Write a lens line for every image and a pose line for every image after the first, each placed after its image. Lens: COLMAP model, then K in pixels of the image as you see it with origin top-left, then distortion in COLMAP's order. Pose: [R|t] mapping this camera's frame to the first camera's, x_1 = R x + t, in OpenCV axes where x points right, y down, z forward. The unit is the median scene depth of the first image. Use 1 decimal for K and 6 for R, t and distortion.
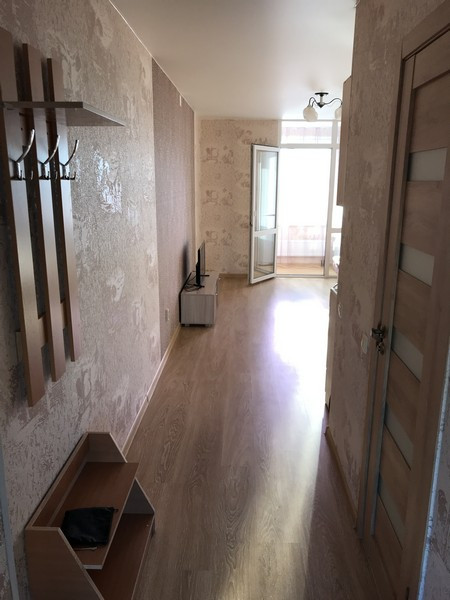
lens RADIAL K [[496.0, 0, 225.8], [0, 496.0, 301.8], [0, 0, 1]] dist [0.010946, 0.006774]
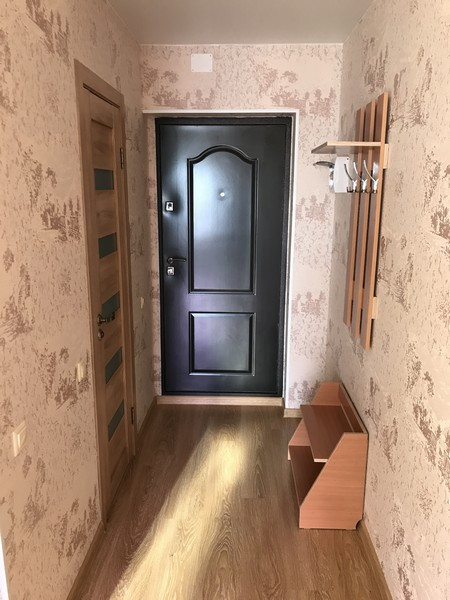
lens RADIAL K [[496.0, 0, 225.2], [0, 496.0, 303.7], [0, 0, 1]] dist [0.010946, 0.006774]
pose [[-0.999952, -0.008867, -0.004193, 0.006535], [-0.009803, 0.889627, 0.456582, -0.127675], [-0.000318, 0.456601, -0.889671, 0.507926]]
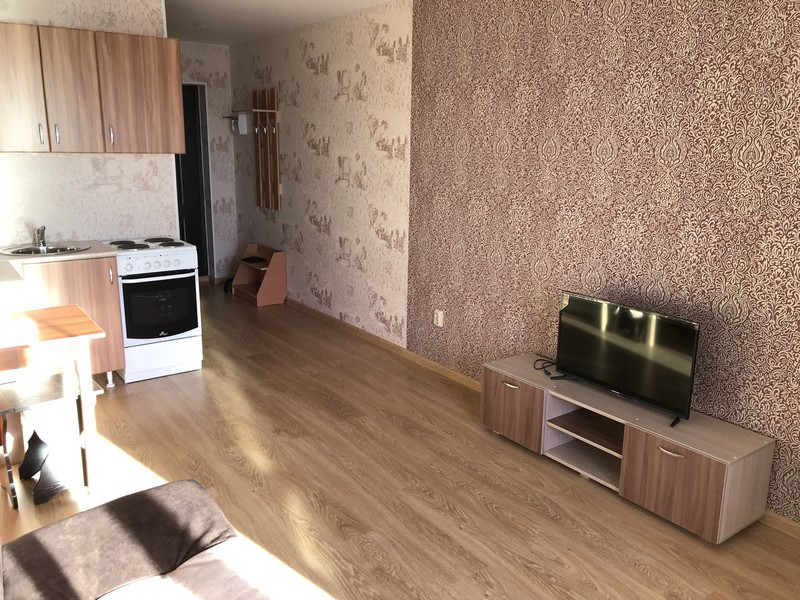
lens RADIAL K [[661.4, 0, 401.4], [0, 661.4, 296.1], [0, 0, 1]] dist [0.010946, 0.006774]
pose [[-0.796648, 0.125907, -0.591184, 0.290201], [-0.161169, 0.898407, 0.408520, -0.228832], [0.582560, 0.420728, -0.695423, 0.947051]]
